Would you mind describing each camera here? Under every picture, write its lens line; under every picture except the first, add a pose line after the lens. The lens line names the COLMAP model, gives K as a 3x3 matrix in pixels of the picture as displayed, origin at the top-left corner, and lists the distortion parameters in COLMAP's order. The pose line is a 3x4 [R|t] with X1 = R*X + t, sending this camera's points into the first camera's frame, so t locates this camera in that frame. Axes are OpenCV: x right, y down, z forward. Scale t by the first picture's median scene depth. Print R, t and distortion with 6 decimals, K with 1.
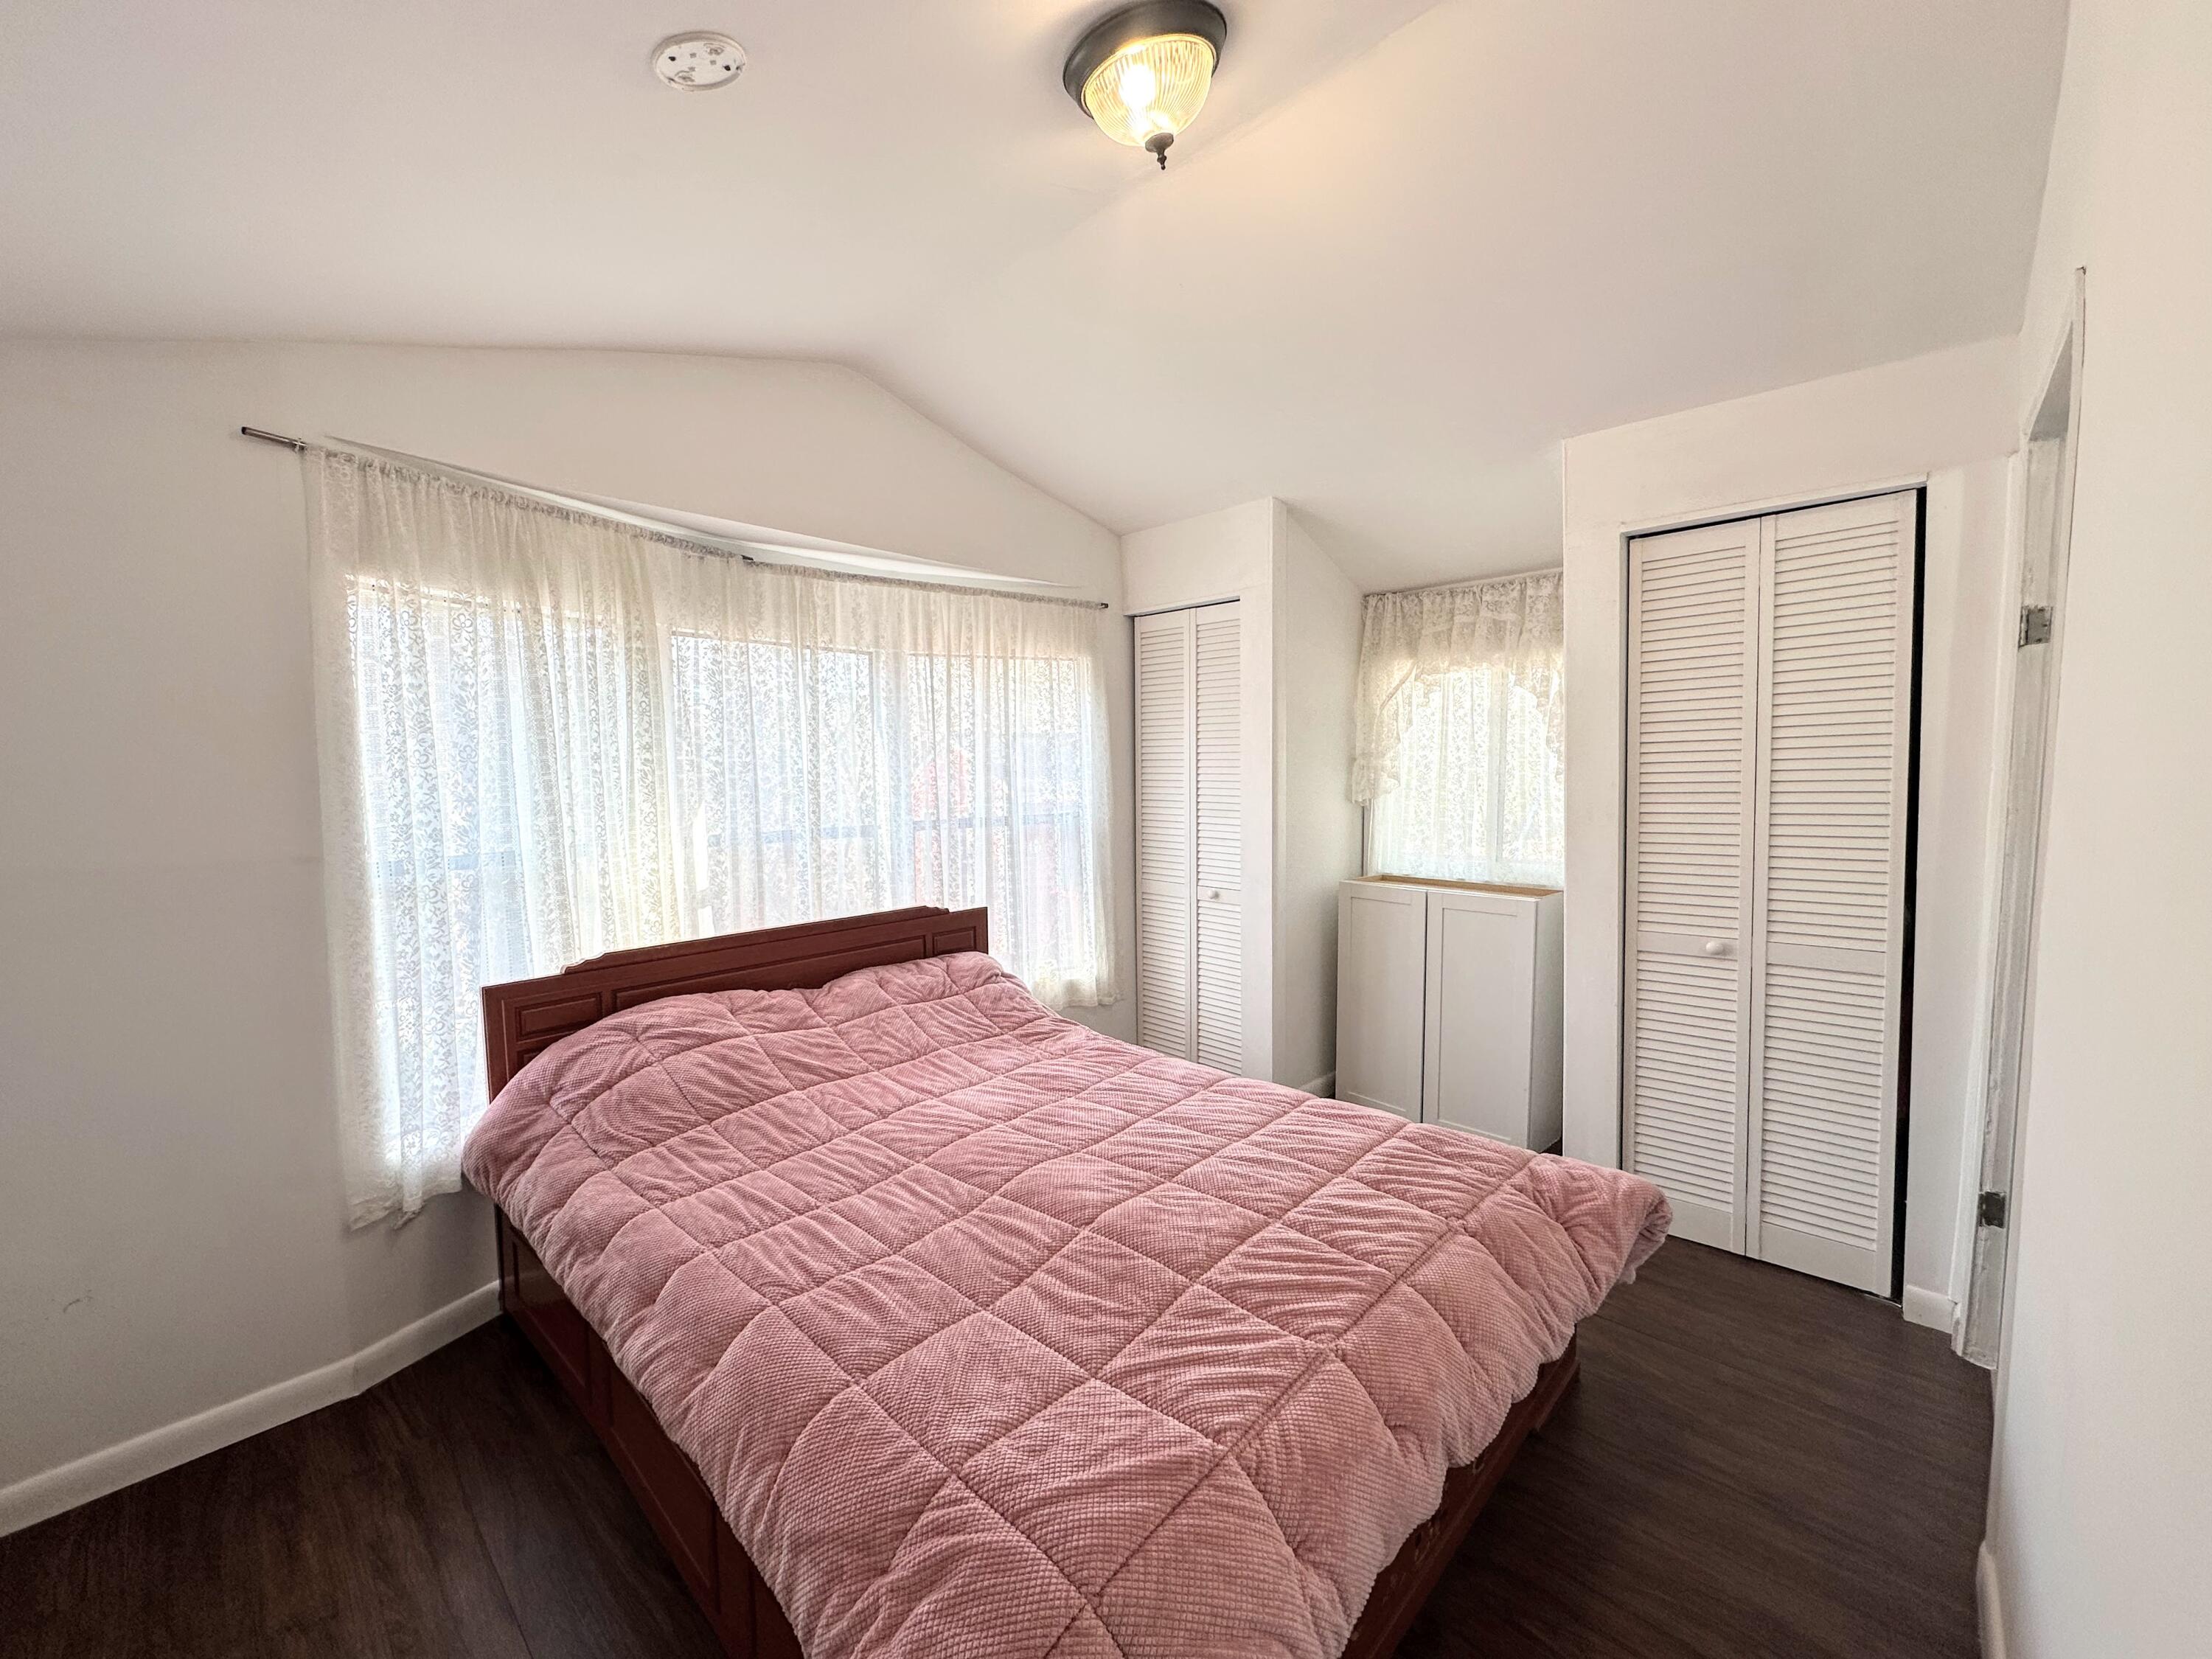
lens RADIAL K [[881.8, 0, 1113.0], [0, 881.8, 826.4], [0, 0, 1]] dist [-0.001976, 0.000284]
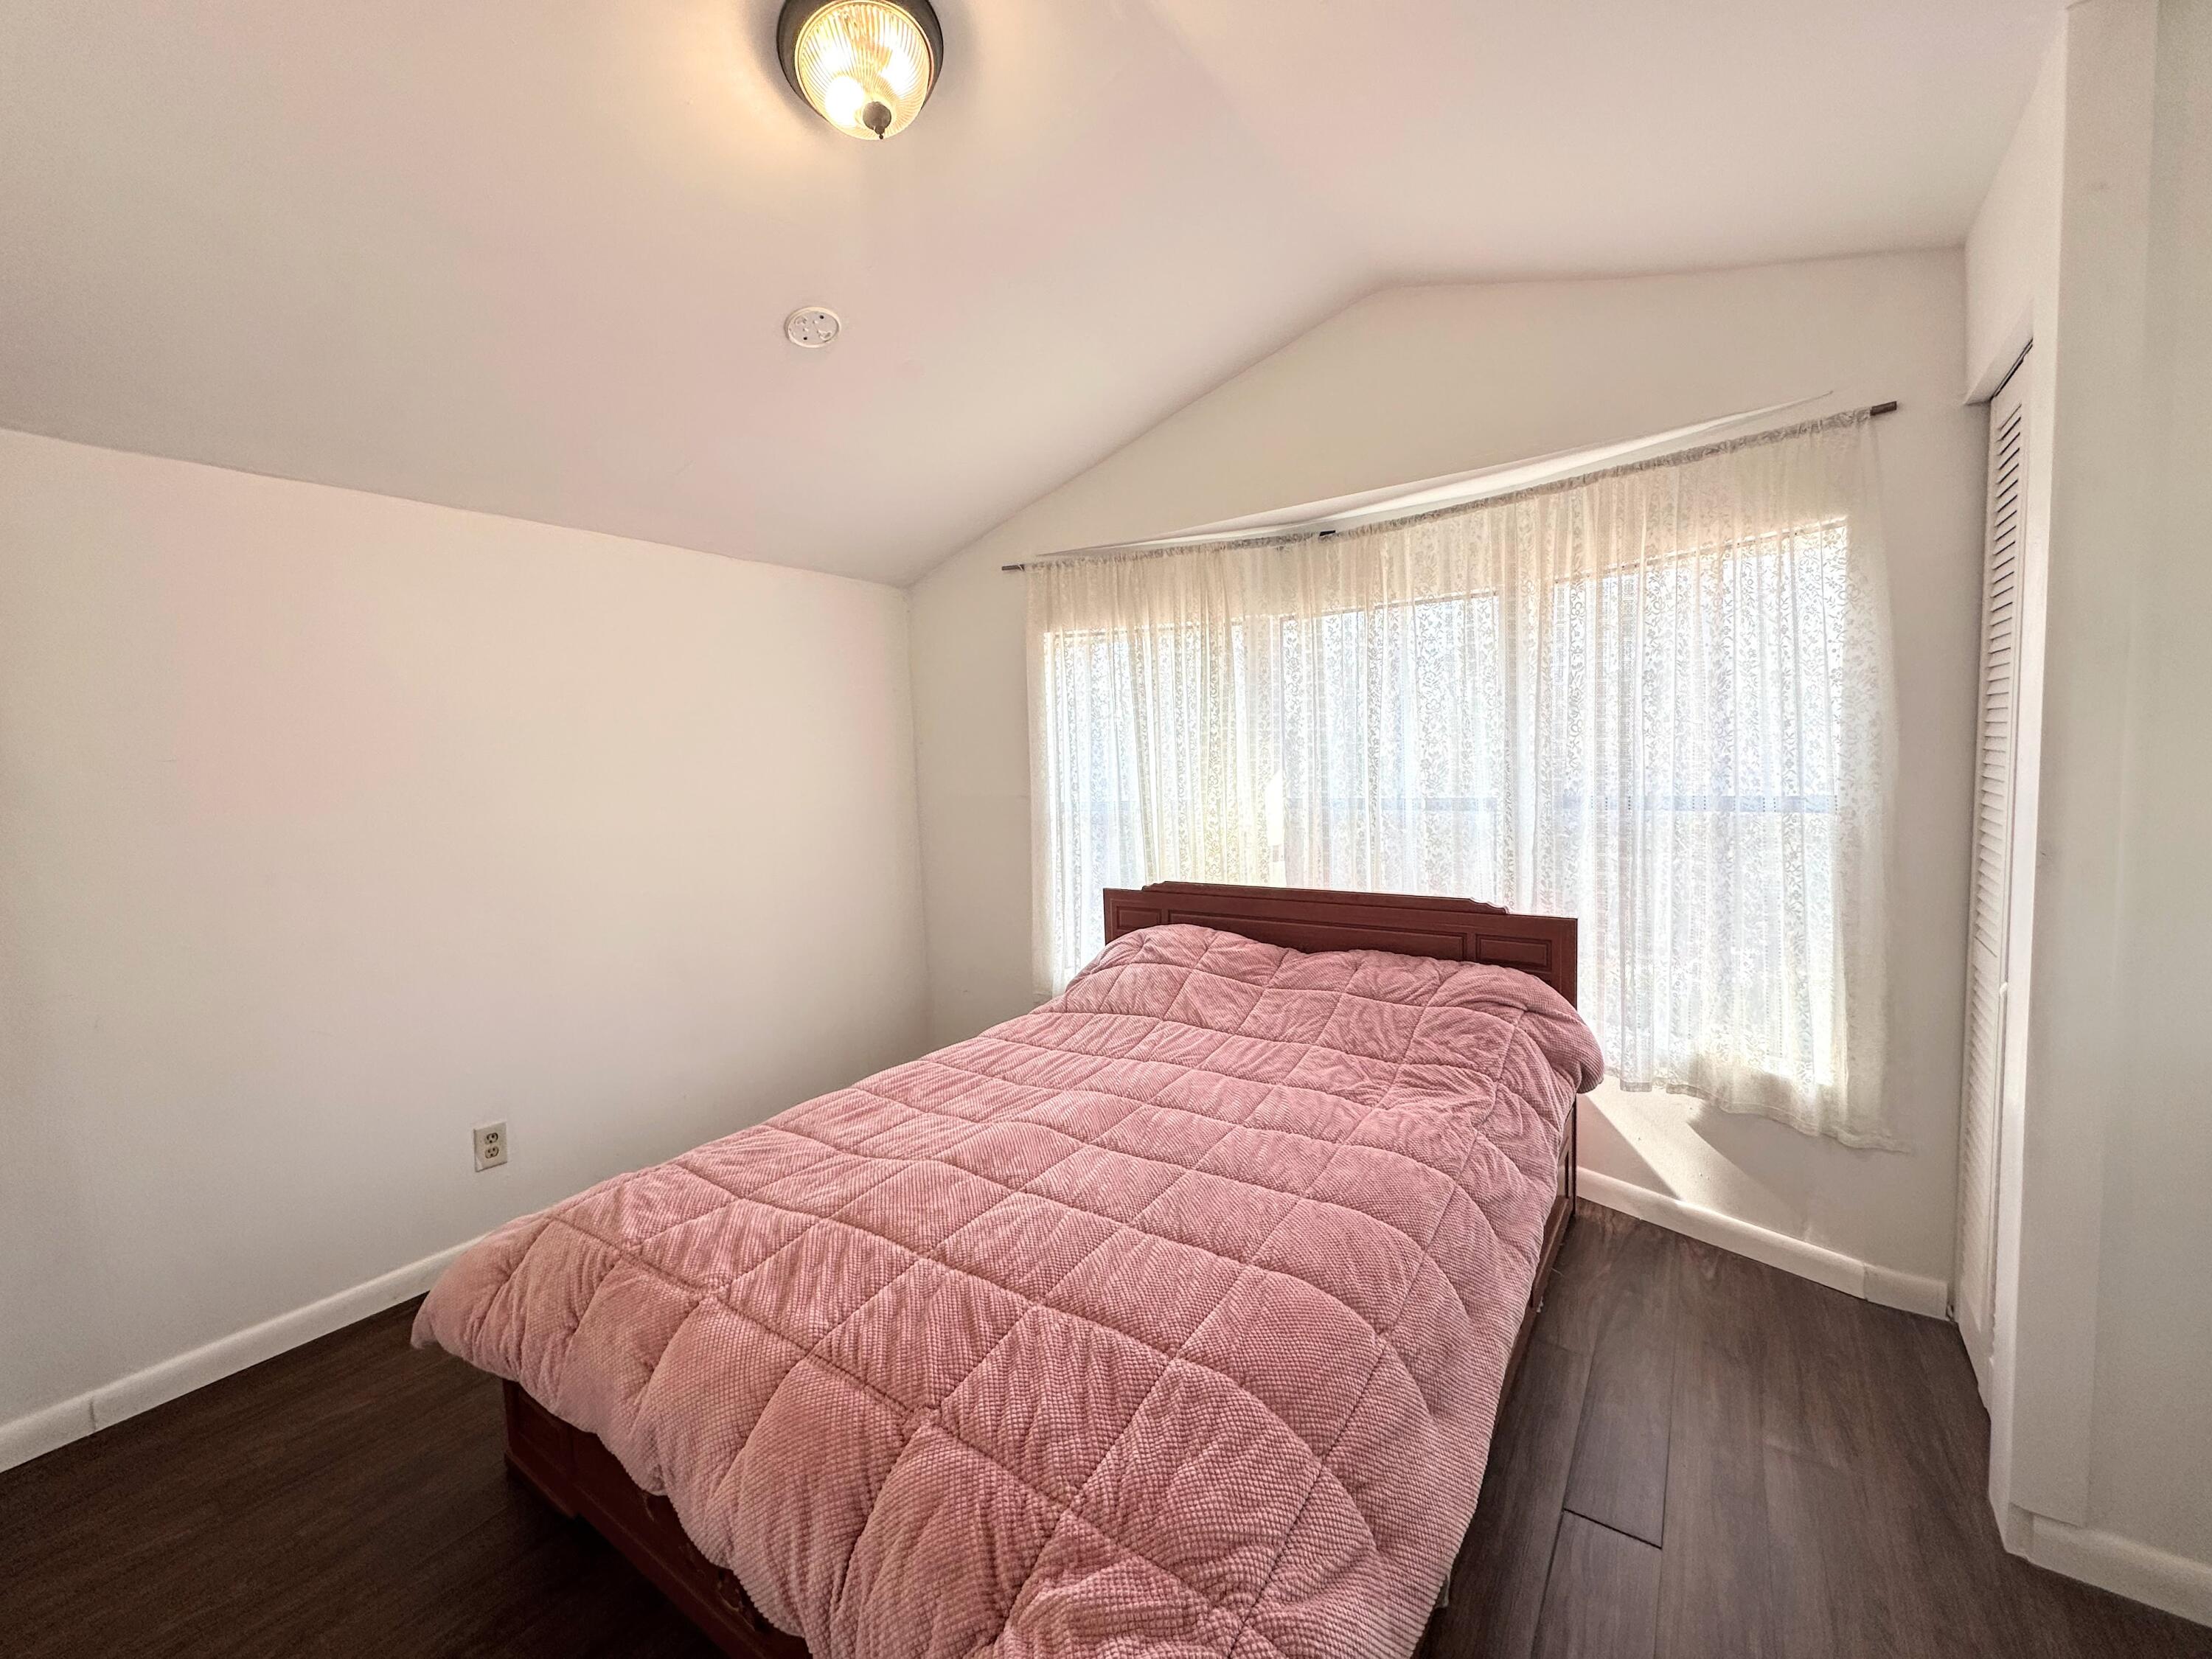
lens RADIAL K [[881.8, 0, 1117.0], [0, 881.8, 831.9], [0, 0, 1]] dist [-0.001976, 0.000284]
pose [[0.148409, 0.092349, -0.984605, 0.587342], [-0.032140, 0.995555, 0.088532, -0.037280], [0.988404, 0.018507, 0.150717, 0.591137]]
